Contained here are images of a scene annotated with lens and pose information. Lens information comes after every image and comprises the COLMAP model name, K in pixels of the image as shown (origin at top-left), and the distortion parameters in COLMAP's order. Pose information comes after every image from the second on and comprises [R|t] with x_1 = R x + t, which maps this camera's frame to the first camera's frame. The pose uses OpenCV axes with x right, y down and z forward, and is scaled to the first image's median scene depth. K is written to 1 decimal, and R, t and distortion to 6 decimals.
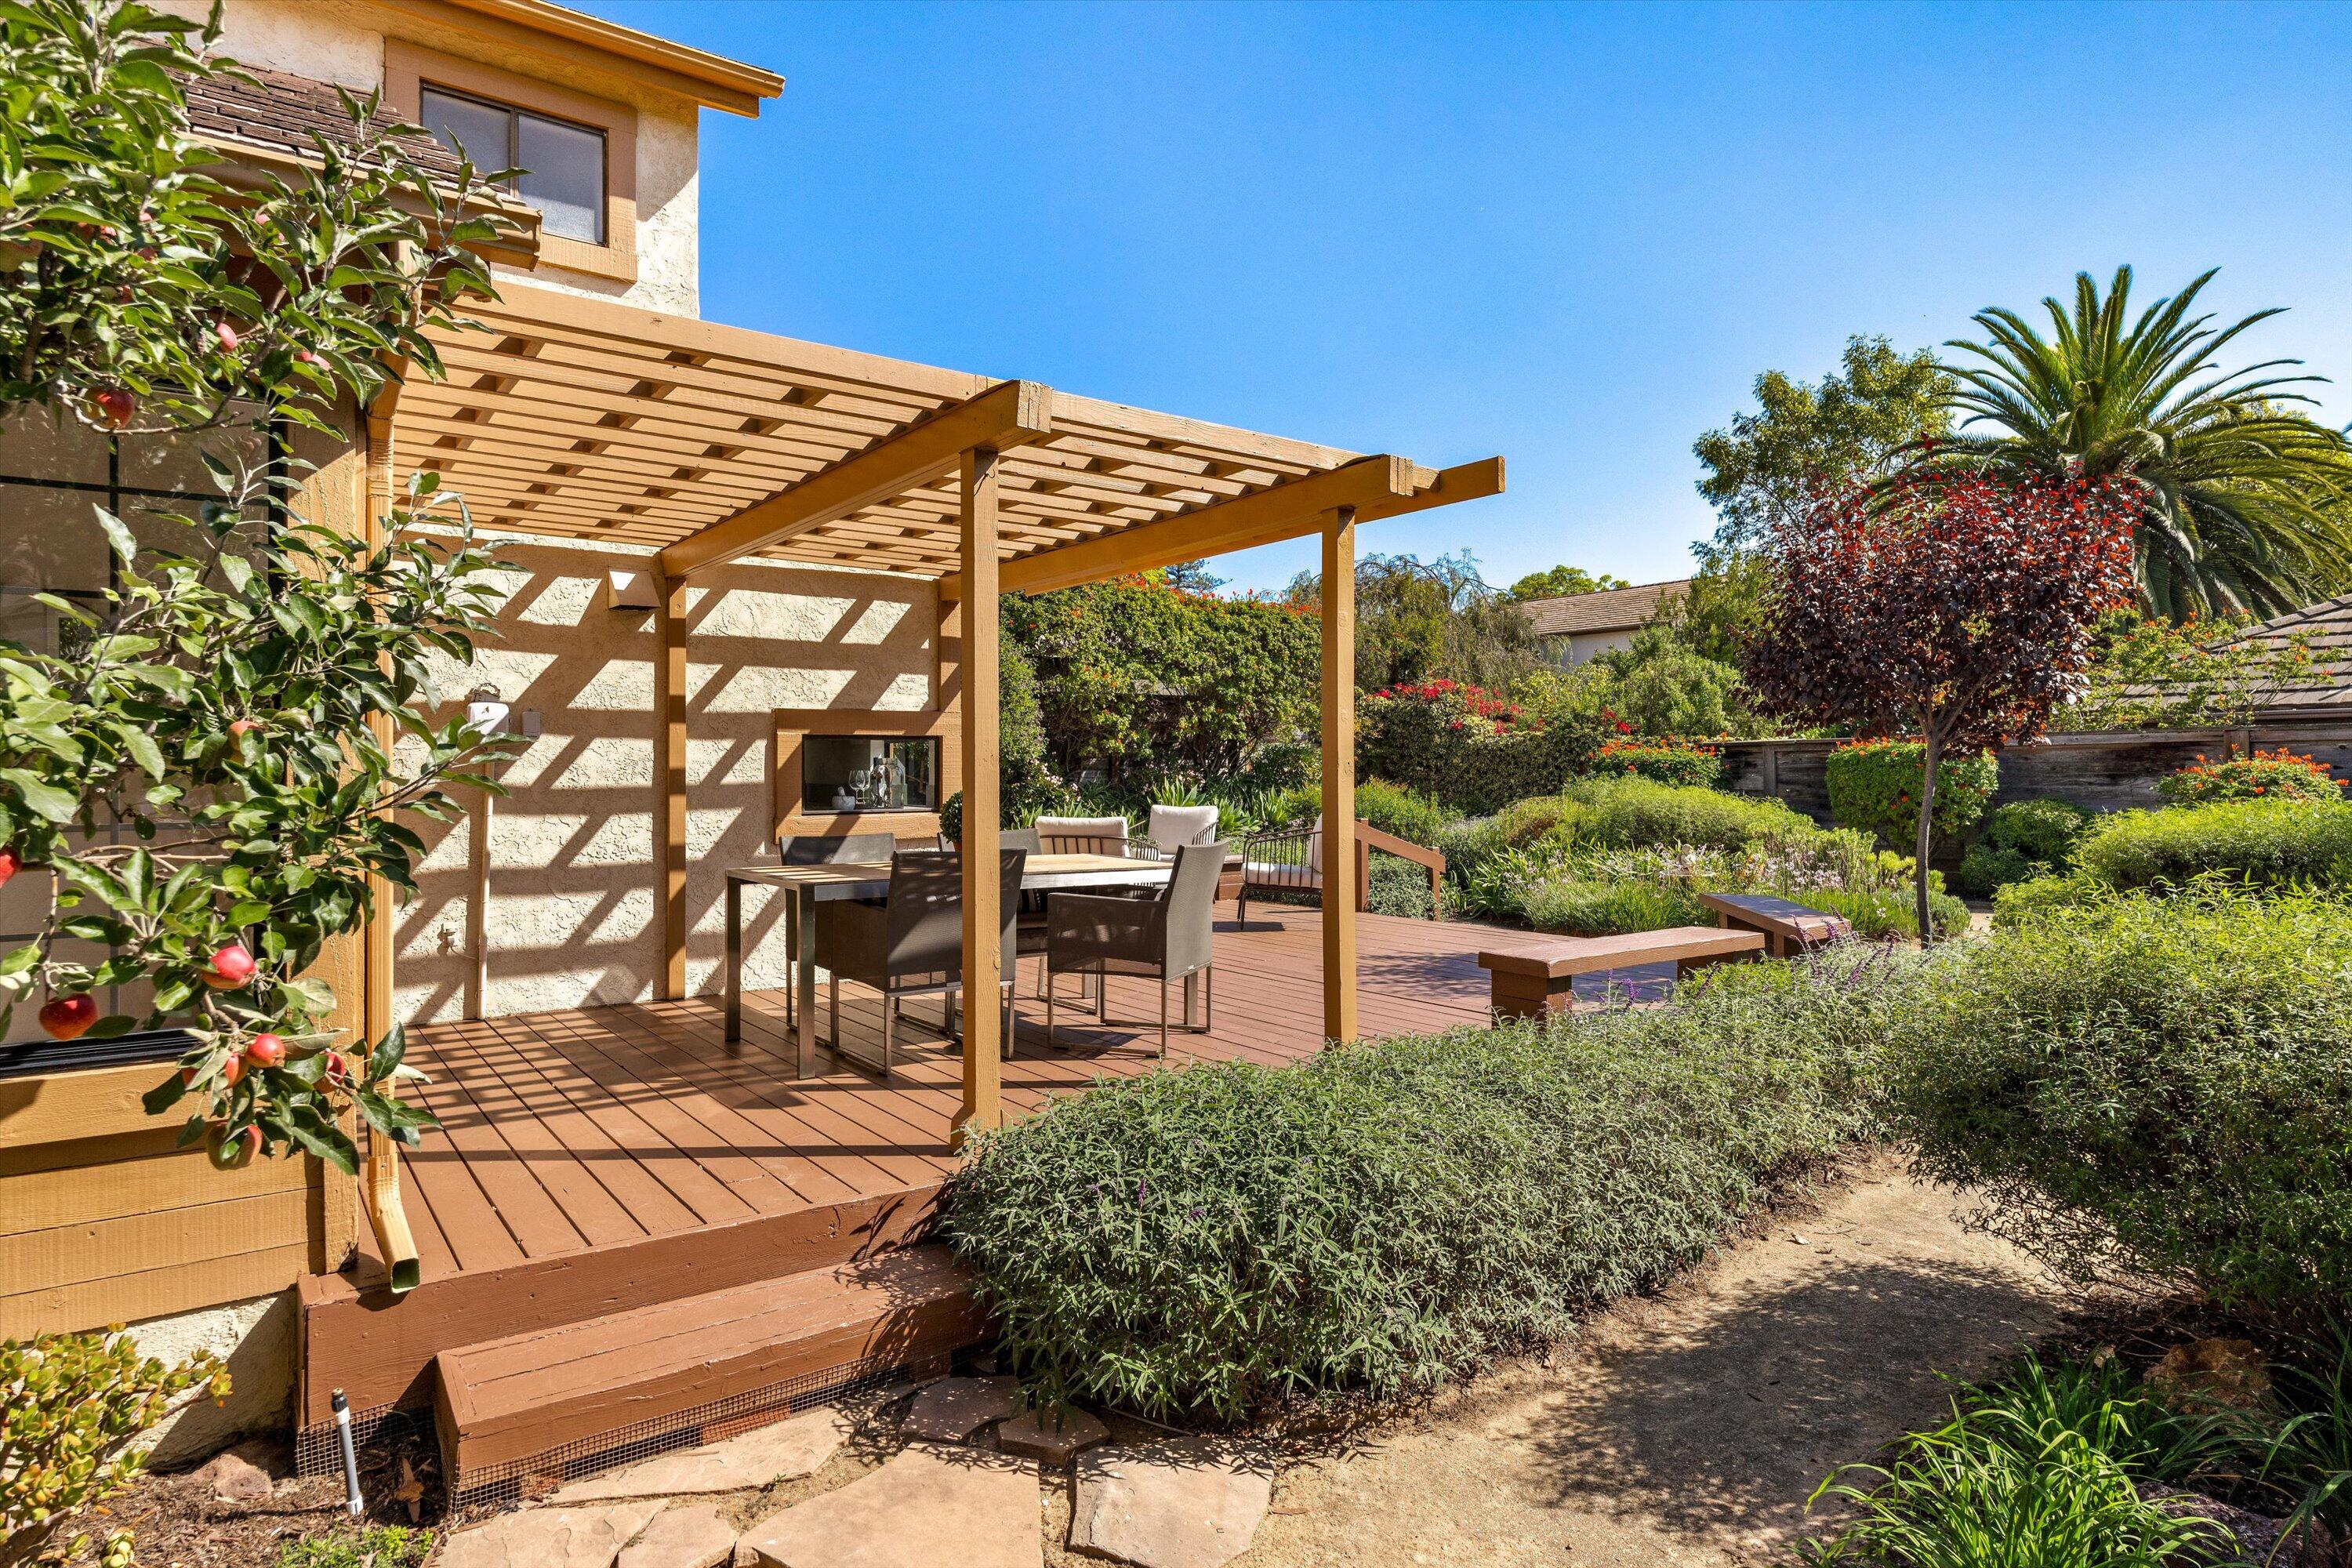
lens RADIAL K [[1287.5, 0, 1129.2], [0, 1287.5, 758.0], [0, 0, 1]] dist [-0.005513, -0.003526]
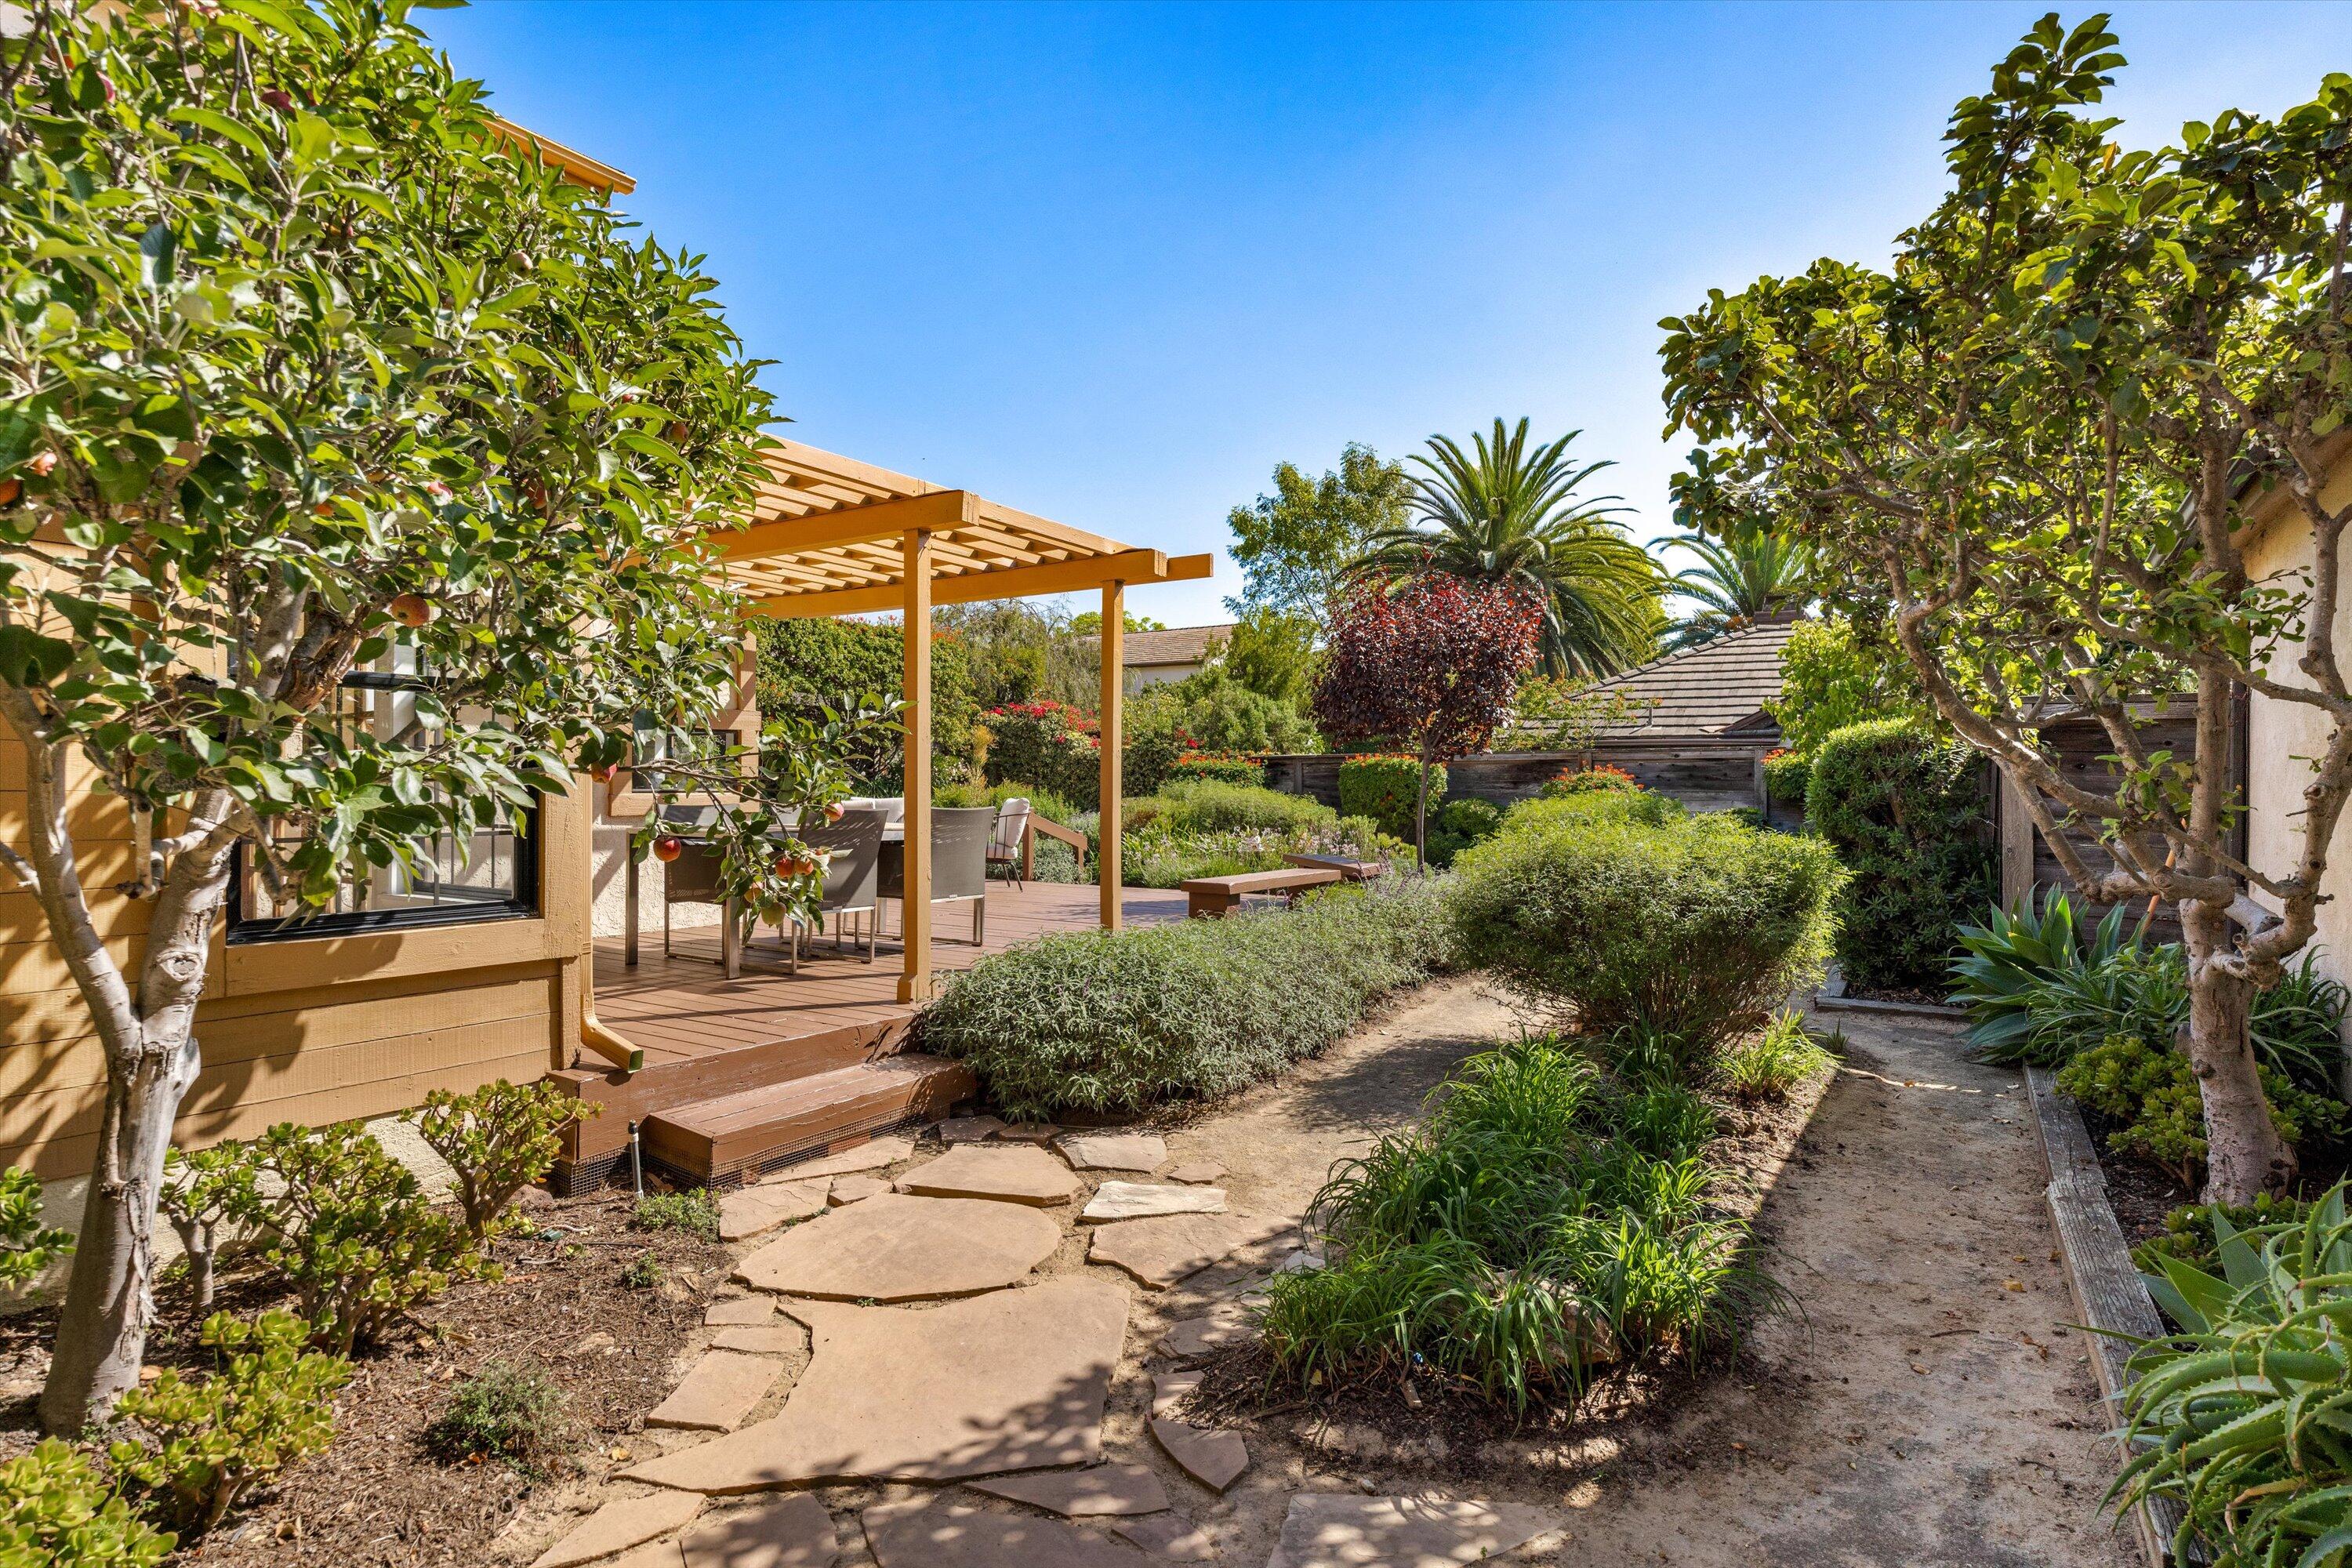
lens RADIAL K [[1192.1, 0, 1158.2], [0, 1192.1, 797.2], [0, 0, 1]] dist [-0.008036, -0.001818]
pose [[0.930654, 0.005871, 0.365854, -0.090521], [-0.013494, 0.999742, 0.018281, 0.009886], [-0.365652, -0.021950, 0.930493, -0.095778]]
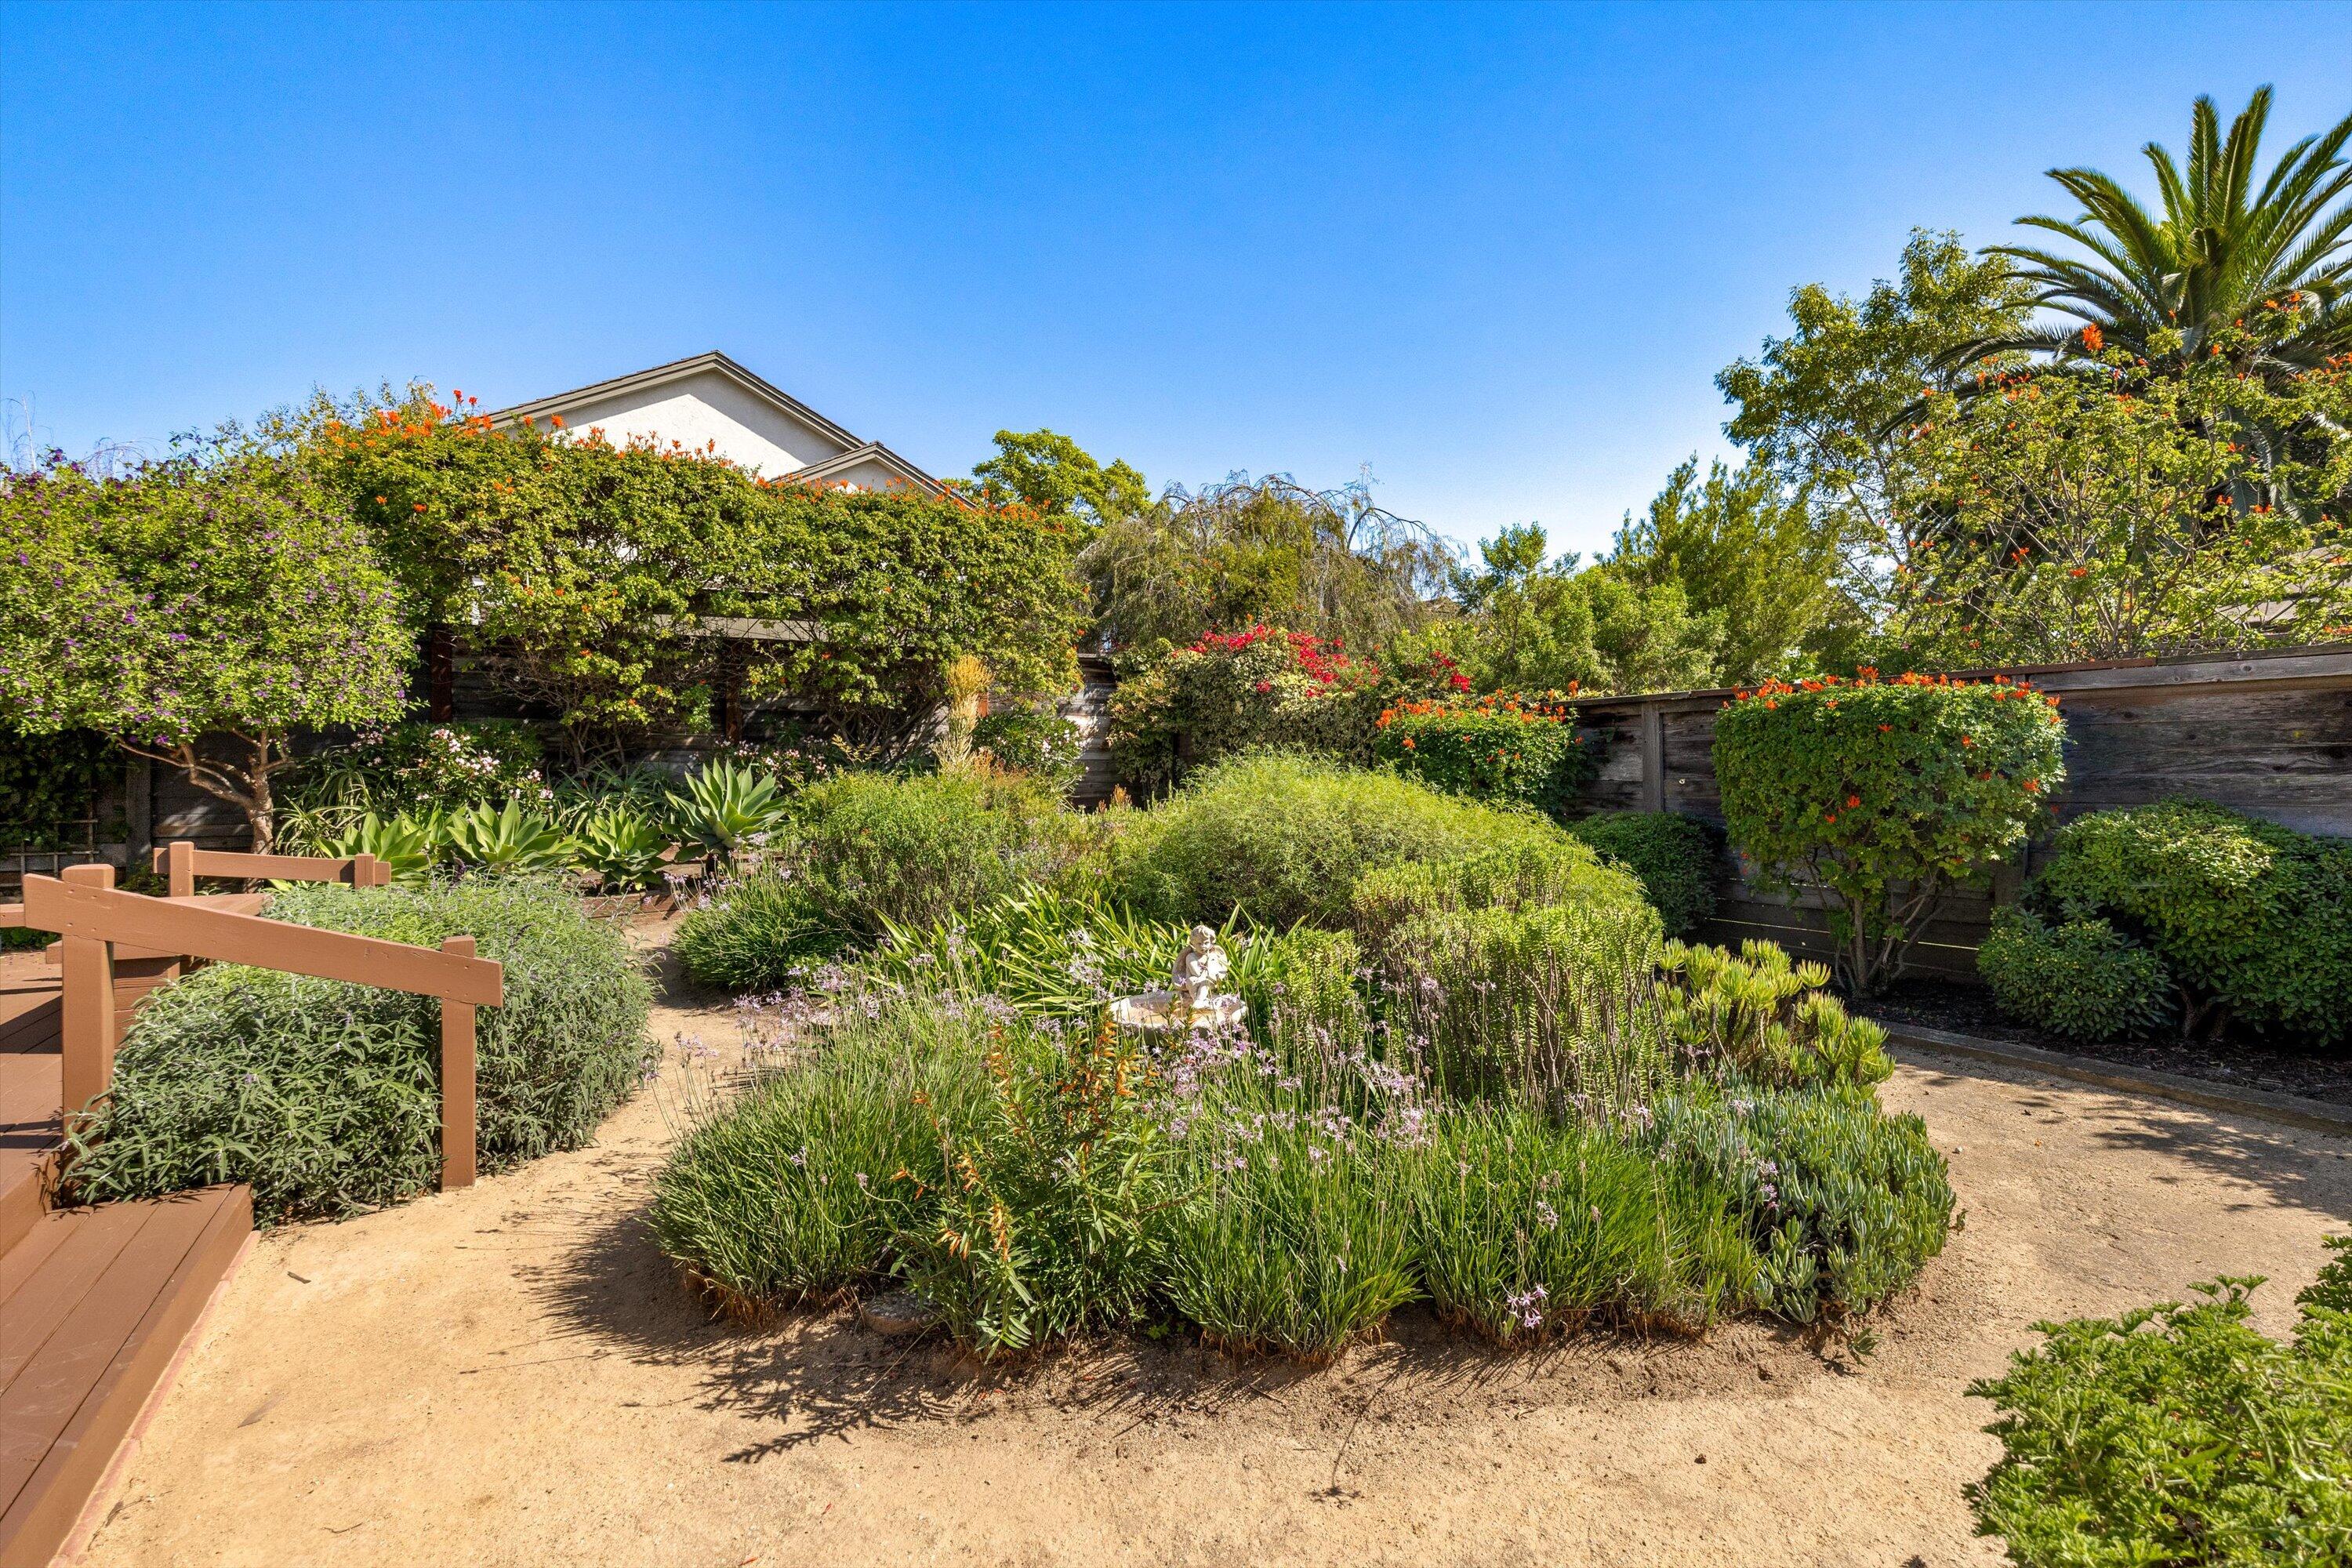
lens RADIAL K [[1192.1, 0, 1191.7], [0, 1192.1, 769.6], [0, 0, 1]] dist [-0.008036, -0.001818]
pose [[0.998770, 0.000719, -0.049578, 0.328399], [0.000091, 0.999867, 0.016328, 0.011223], [0.049583, -0.016312, 0.998637, 0.477305]]
